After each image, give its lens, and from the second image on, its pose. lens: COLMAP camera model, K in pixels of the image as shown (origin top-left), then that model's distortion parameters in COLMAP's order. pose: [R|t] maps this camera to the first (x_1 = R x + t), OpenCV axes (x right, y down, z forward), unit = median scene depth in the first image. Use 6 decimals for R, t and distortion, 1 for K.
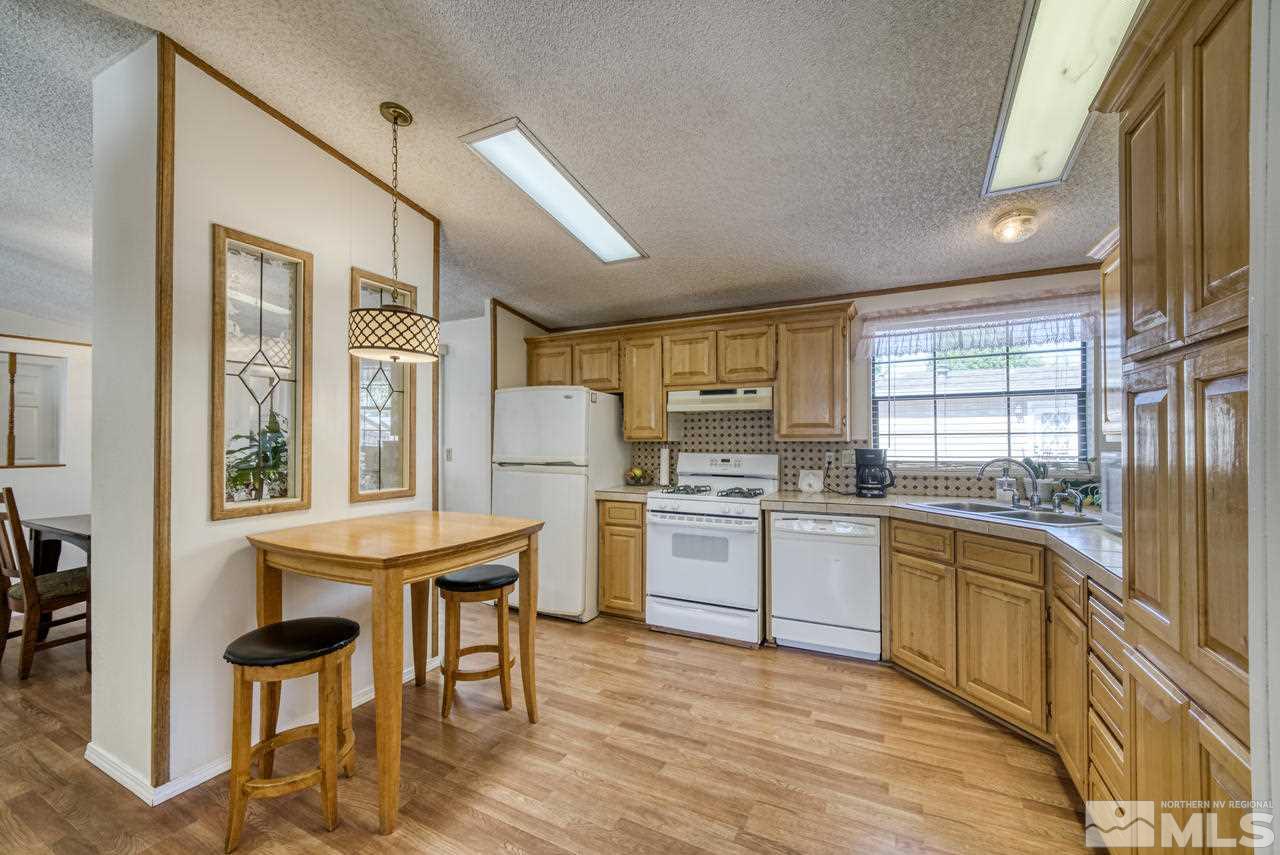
lens RADIAL K [[517.3, 0, 636.8], [0, 517.3, 436.0], [0, 0, 1]] dist [-0.009744, 0.000127]
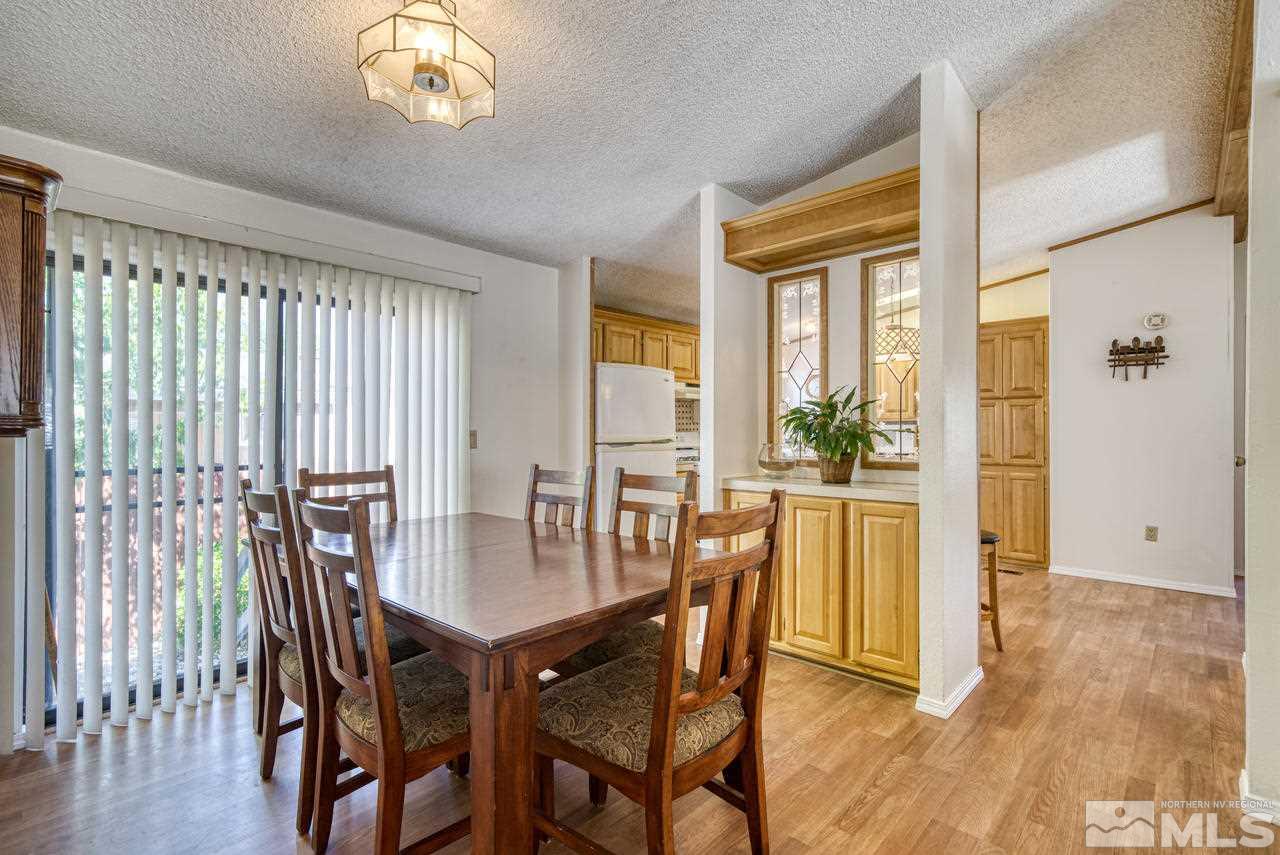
lens RADIAL K [[612.6, 0, 611.2], [0, 612.6, 428.9], [0, 0, 1]] dist [0.000233, -0.000321]
pose [[0.300048, 0.004199, 0.953915, -1.829333], [-0.000177, 0.999991, -0.004347, 0.046274], [-0.953924, 0.001135, 0.300046, 0.924576]]
